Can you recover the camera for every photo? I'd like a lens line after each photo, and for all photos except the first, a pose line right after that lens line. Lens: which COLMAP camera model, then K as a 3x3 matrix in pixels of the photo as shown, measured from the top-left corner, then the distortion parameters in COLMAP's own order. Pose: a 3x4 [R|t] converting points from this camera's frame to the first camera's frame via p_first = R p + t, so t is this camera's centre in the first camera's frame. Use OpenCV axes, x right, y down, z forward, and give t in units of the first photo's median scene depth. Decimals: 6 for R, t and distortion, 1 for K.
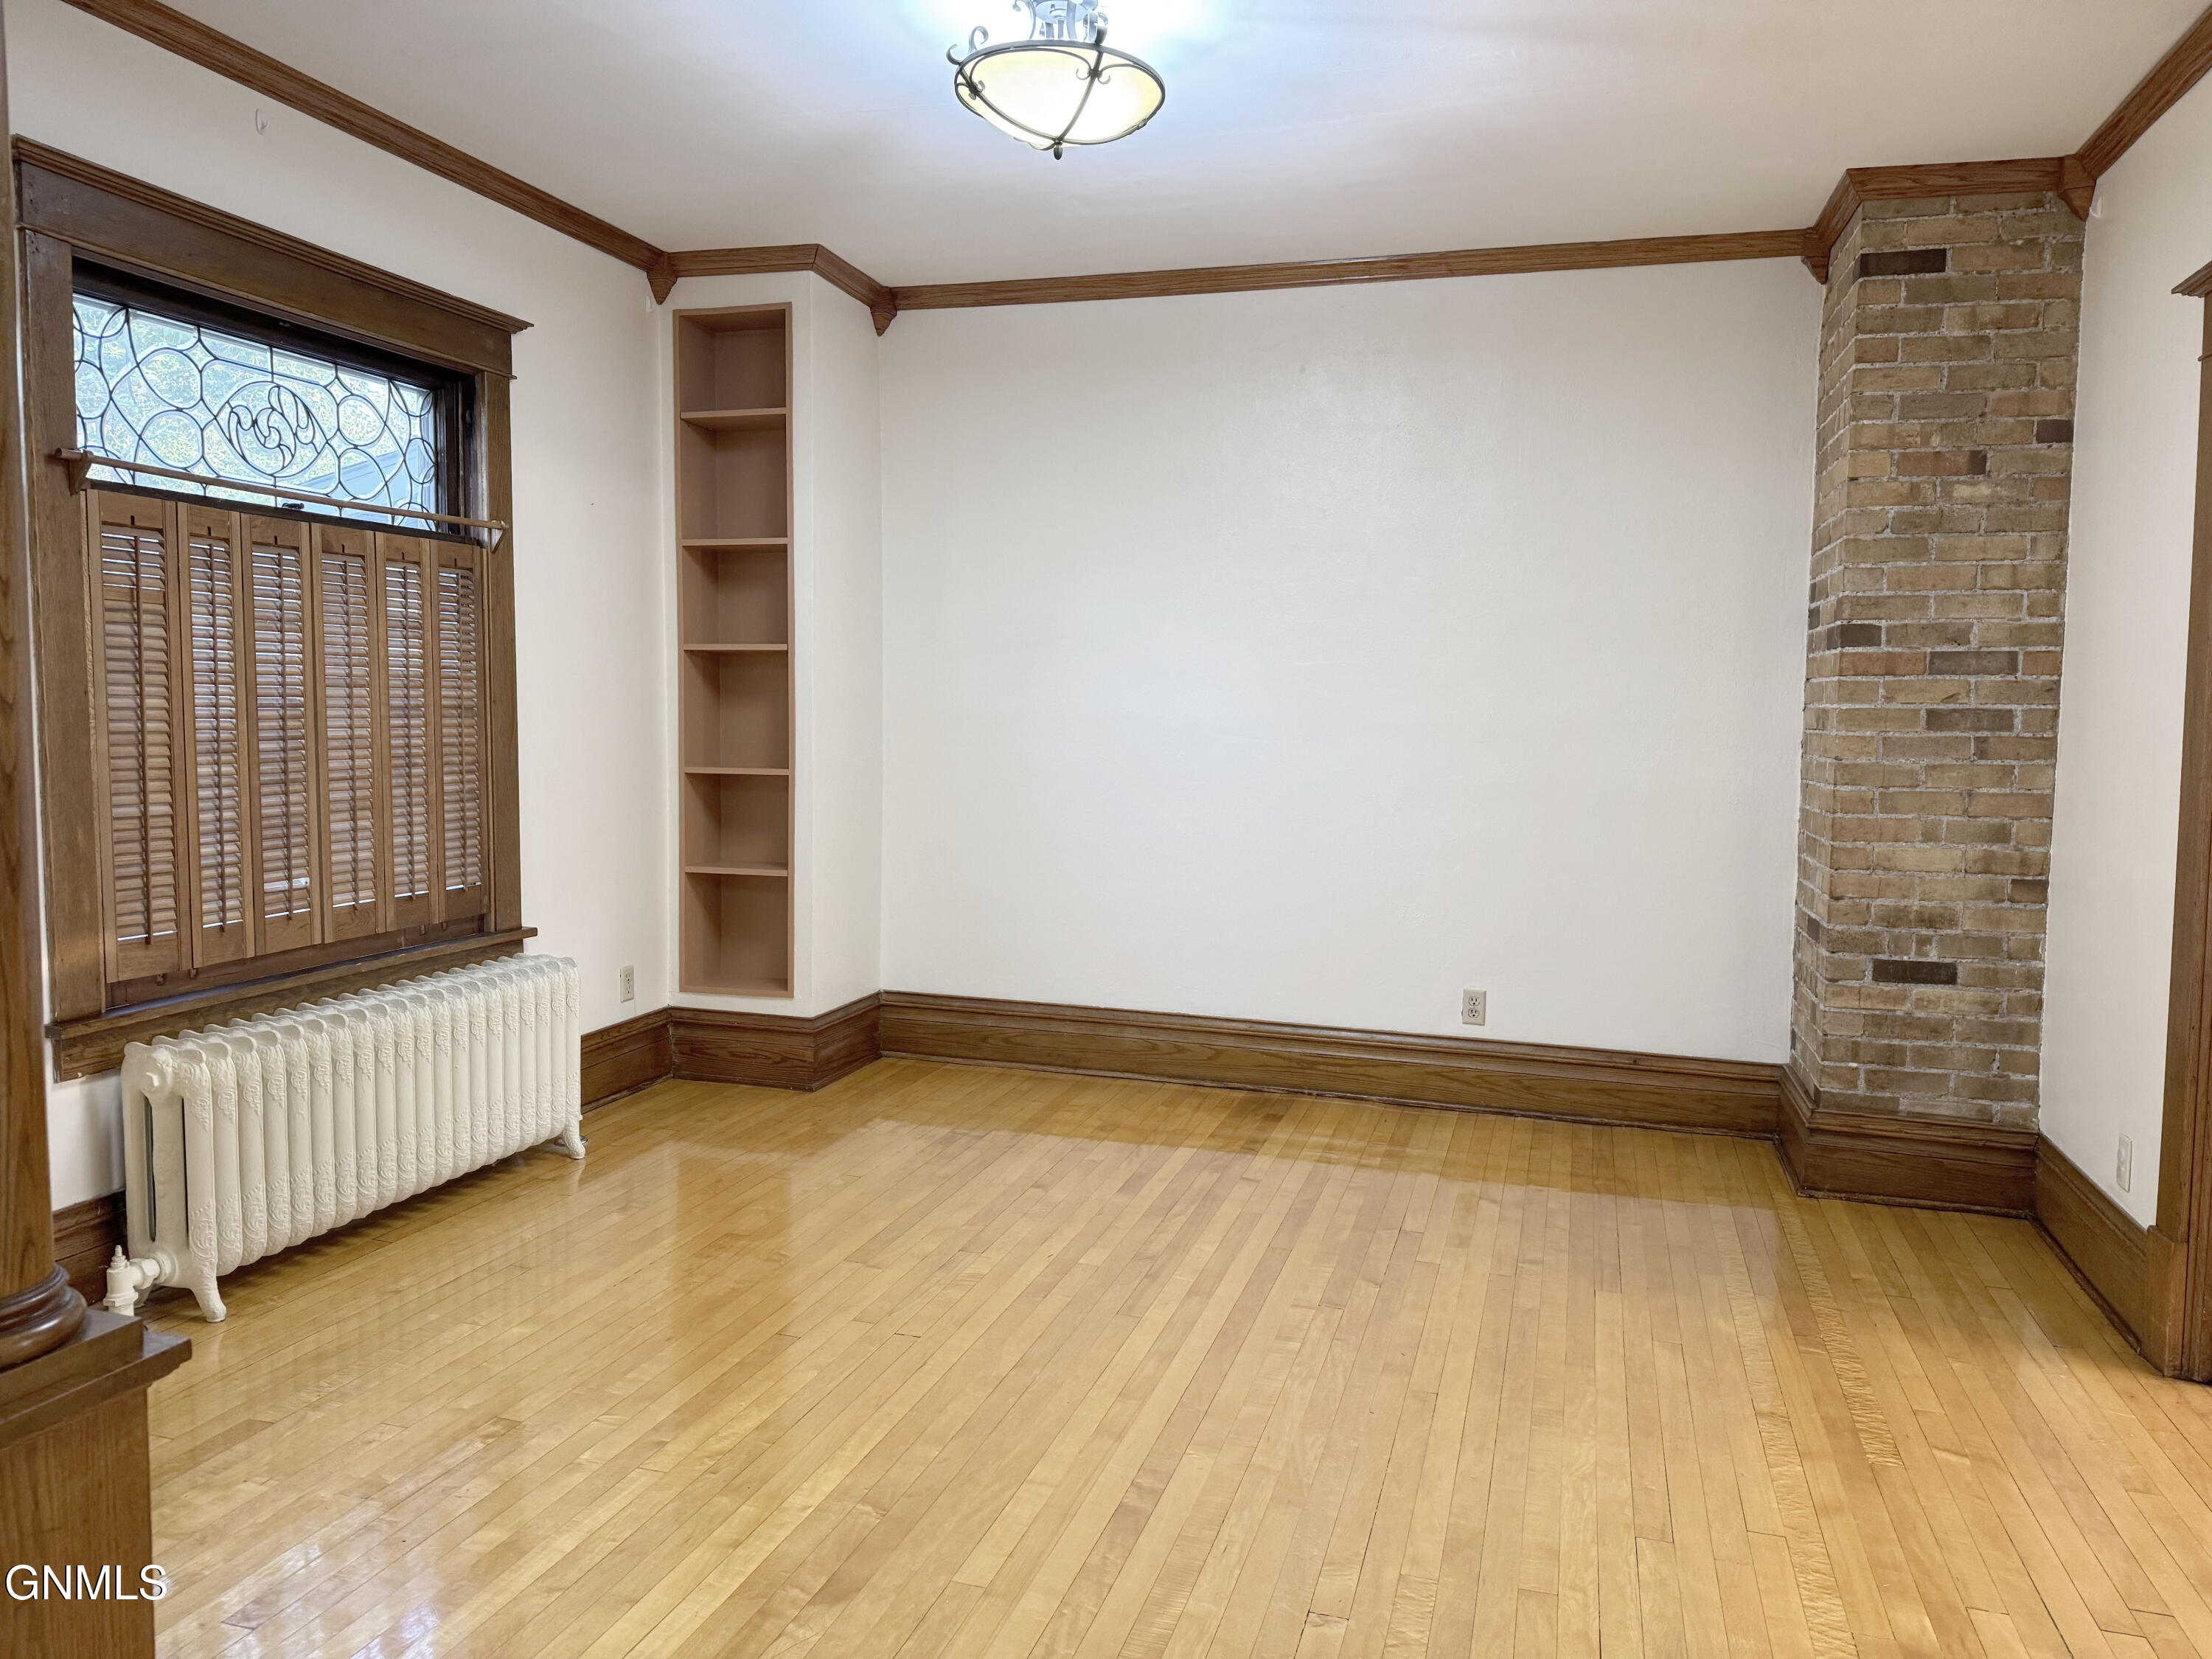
lens RADIAL K [[1538.6, 0, 1103.1], [0, 1538.6, 839.9], [0, 0, 1]] dist [0.116273, -0.165185]
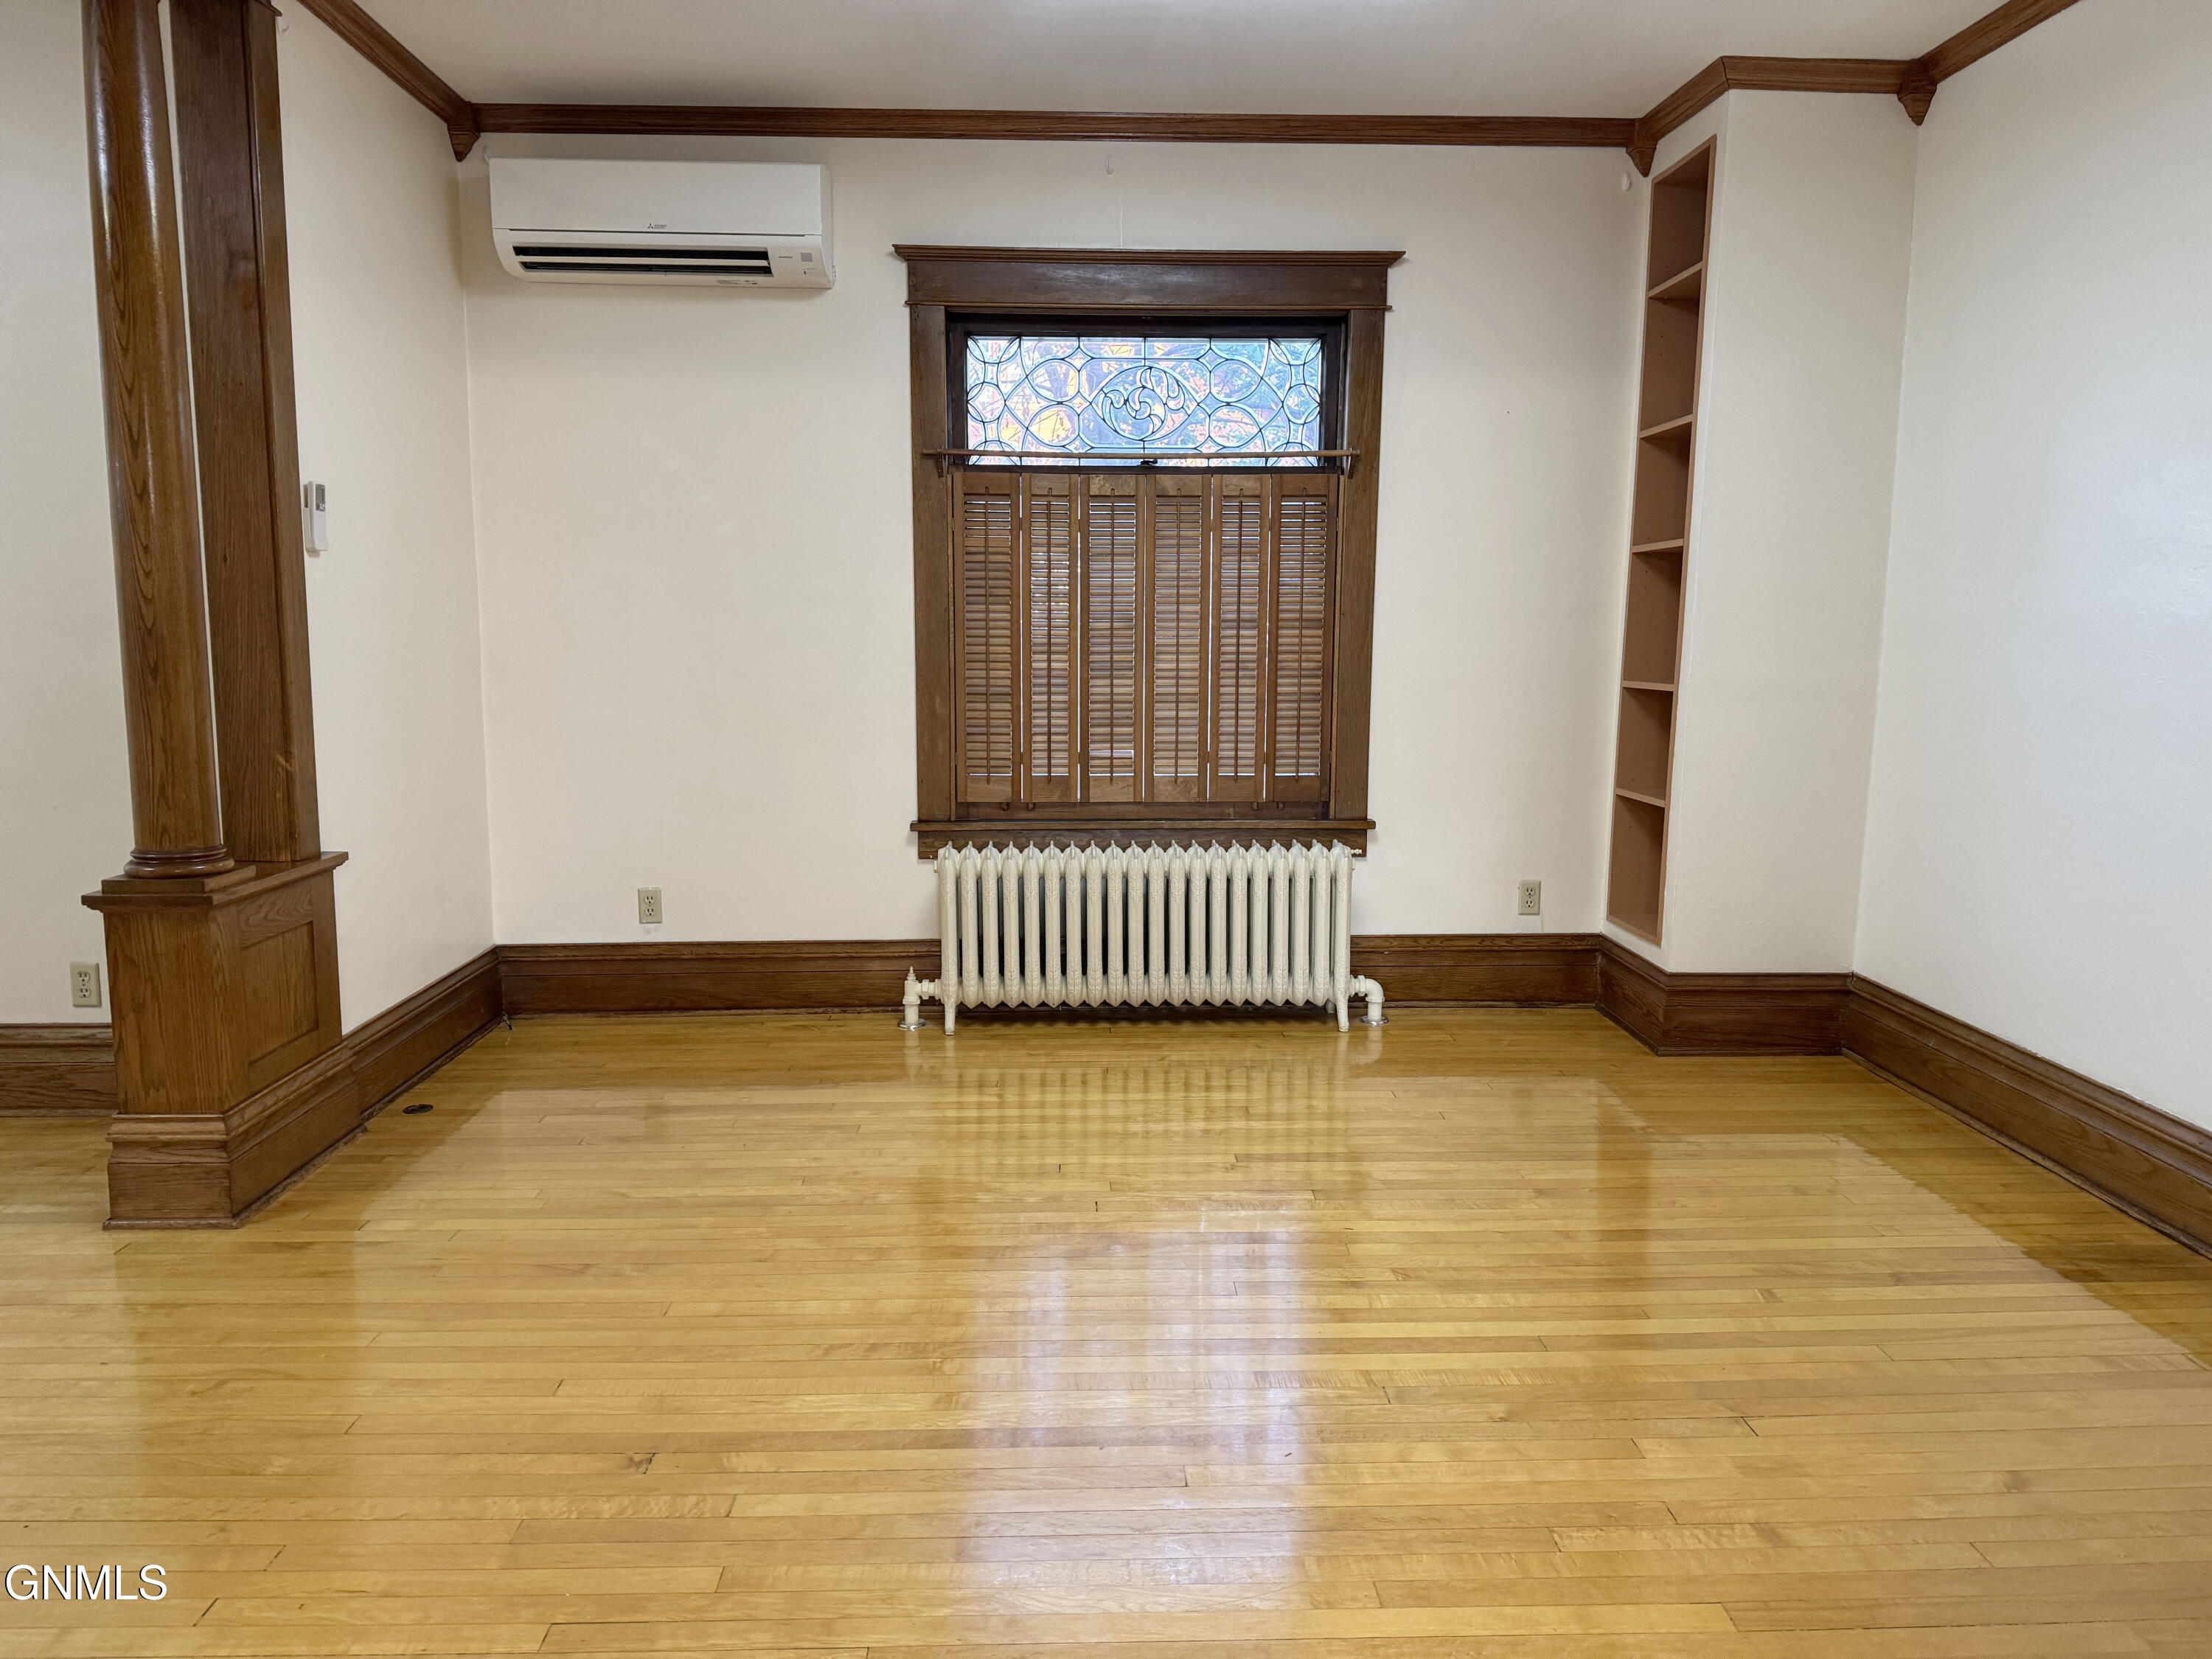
lens RADIAL K [[1538.6, 0, 1103.1], [0, 1538.6, 839.9], [0, 0, 1]] dist [0.116273, -0.165185]
pose [[0.323092, 0.122226, -0.938442, 0.634647], [-0.080156, 0.991596, 0.101552, -0.027616], [0.942967, 0.042411, 0.330174, 0.491594]]
